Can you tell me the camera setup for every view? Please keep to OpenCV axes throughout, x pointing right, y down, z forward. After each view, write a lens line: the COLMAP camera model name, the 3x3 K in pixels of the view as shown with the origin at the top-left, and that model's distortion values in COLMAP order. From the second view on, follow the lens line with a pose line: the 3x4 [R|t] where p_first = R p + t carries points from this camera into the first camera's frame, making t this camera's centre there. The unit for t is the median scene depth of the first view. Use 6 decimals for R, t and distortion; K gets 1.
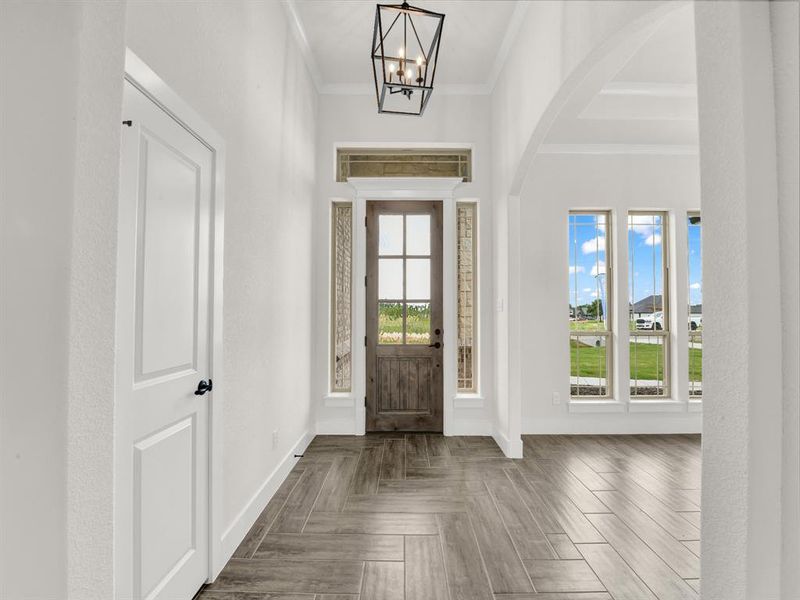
lens RADIAL K [[289.0, 0, 403.8], [0, 289.0, 298.2], [0, 0, 1]] dist [0.001702, -0.000074]
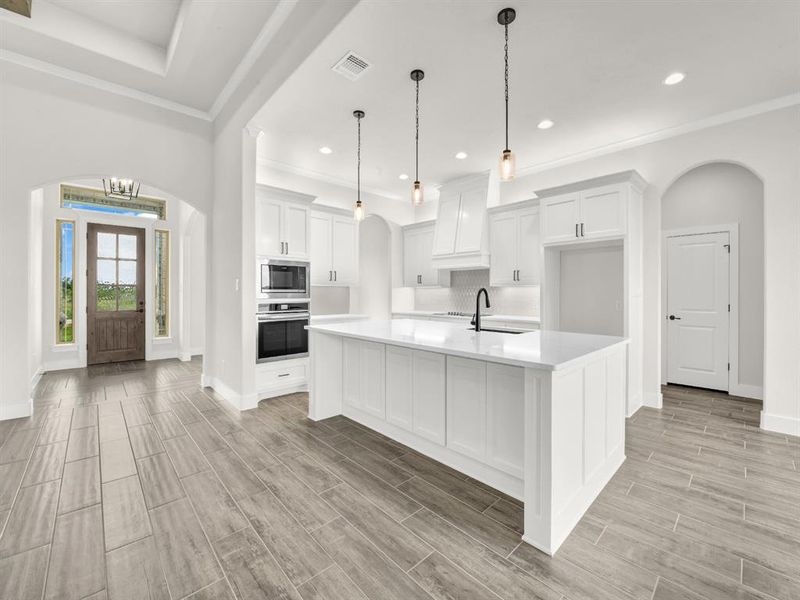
lens RADIAL K [[335.6, 0, 407.2], [0, 335.6, 292.2], [0, 0, 1]] dist [-0.016599, 0.000324]
pose [[0.725686, -0.001293, 0.688024, -0.101171], [-0.009763, 0.999878, 0.012176, 0.010026], [-0.687956, -0.015553, 0.725585, -1.580903]]
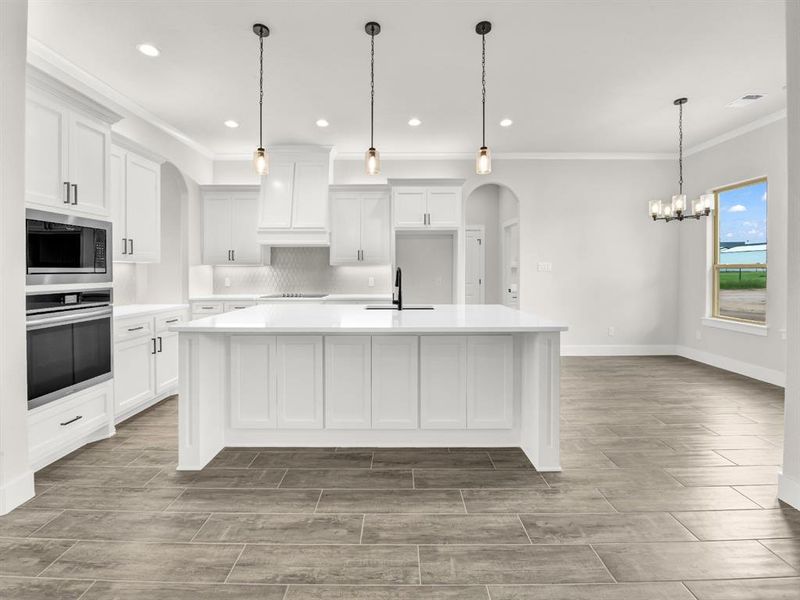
lens RADIAL K [[335.6, 0, 400.1], [0, 335.6, 274.8], [0, 0, 1]] dist [-0.016599, 0.000324]
pose [[0.001965, -0.013415, 0.999908, -0.284411], [-0.013963, 0.999812, 0.013441, 0.016948], [-0.999901, -0.013989, 0.001777, -0.958841]]
